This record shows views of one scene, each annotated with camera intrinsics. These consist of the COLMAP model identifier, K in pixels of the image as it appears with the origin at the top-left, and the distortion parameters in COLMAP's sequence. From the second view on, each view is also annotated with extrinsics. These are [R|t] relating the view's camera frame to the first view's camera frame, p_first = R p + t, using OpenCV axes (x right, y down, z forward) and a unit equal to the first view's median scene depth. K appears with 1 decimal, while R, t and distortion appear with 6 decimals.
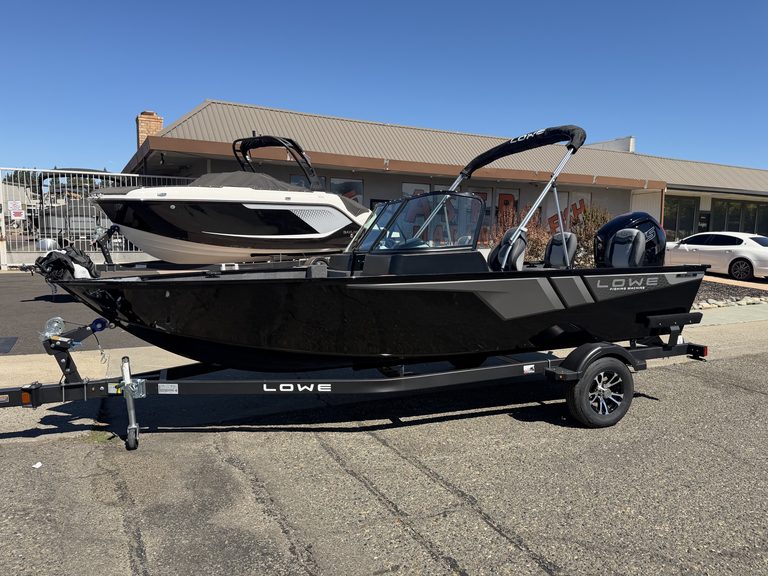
lens RADIAL K [[540.4, 0, 386.7], [0, 540.4, 289.8], [0, 0, 1]] dist [0.047664, -0.059992]
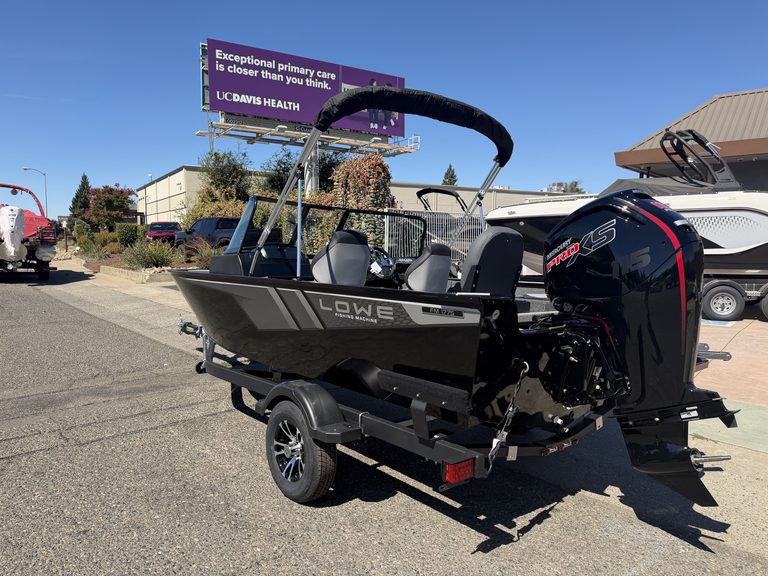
lens RADIAL K [[540.4, 0, 386.7], [0, 540.4, 290.2], [0, 0, 1]] dist [0.047664, -0.059992]
pose [[0.337636, 0.068080, -0.938812, 1.063843], [-0.106276, 0.993761, 0.033844, -0.061413], [0.935258, 0.088346, 0.342764, 0.808933]]
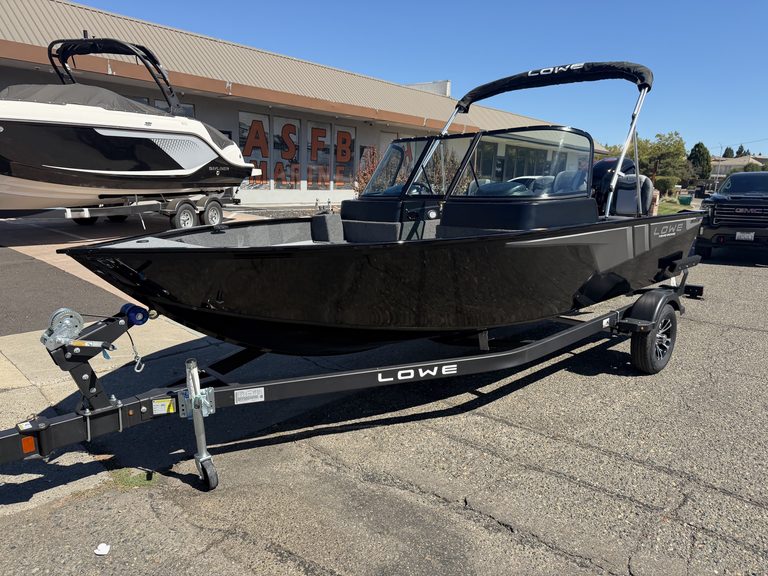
lens RADIAL K [[540.4, 0, 387.3], [0, 540.4, 295.9], [0, 0, 1]] dist [0.047664, -0.059992]
pose [[0.920482, -0.067710, 0.384874, -0.435985], [0.020825, 0.991975, 0.124710, -0.027825], [-0.390230, -0.106778, 0.914505, 0.260870]]
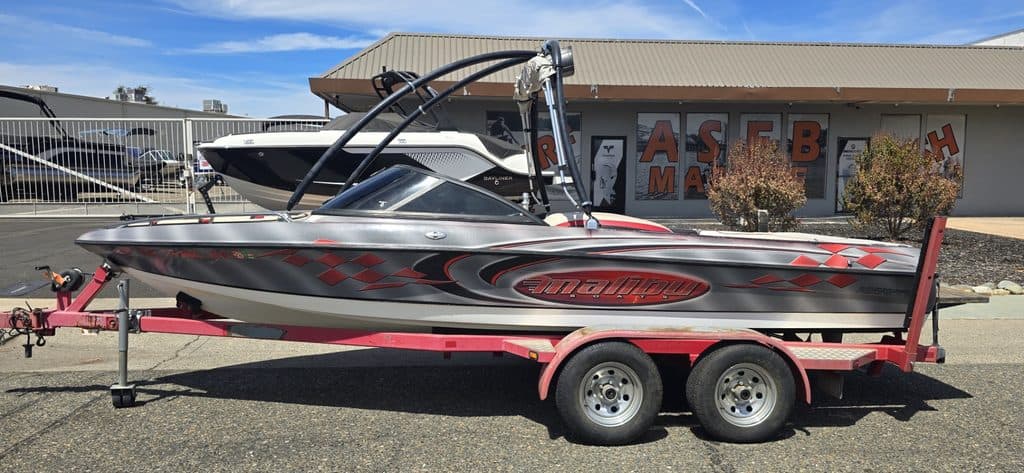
lens RADIAL K [[684.9, 0, 515.7], [0, 684.9, 226.6], [0, 0, 1]] dist [0.030502, -0.013339]
pose [[0.922700, 0.017235, -0.385133, 0.980939], [-0.030843, 0.999098, -0.029183, -0.011994], [0.384282, 0.038806, 0.922400, 0.154977]]
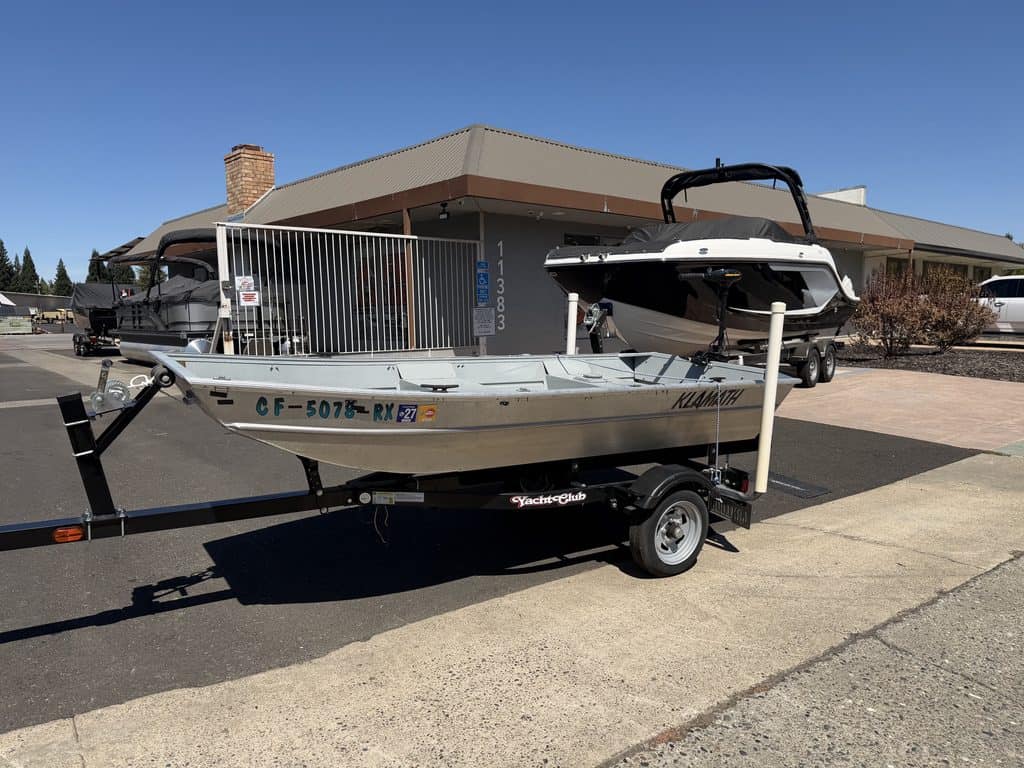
lens RADIAL K [[720.6, 0, 516.1], [0, 720.6, 389.6], [0, 0, 1]] dist [0.047664, -0.059992]
pose [[0.996594, -0.037133, 0.073636, -1.427350], [0.037722, 0.999266, -0.006622, -0.027897], [-0.073336, 0.009377, 0.997263, 0.329574]]
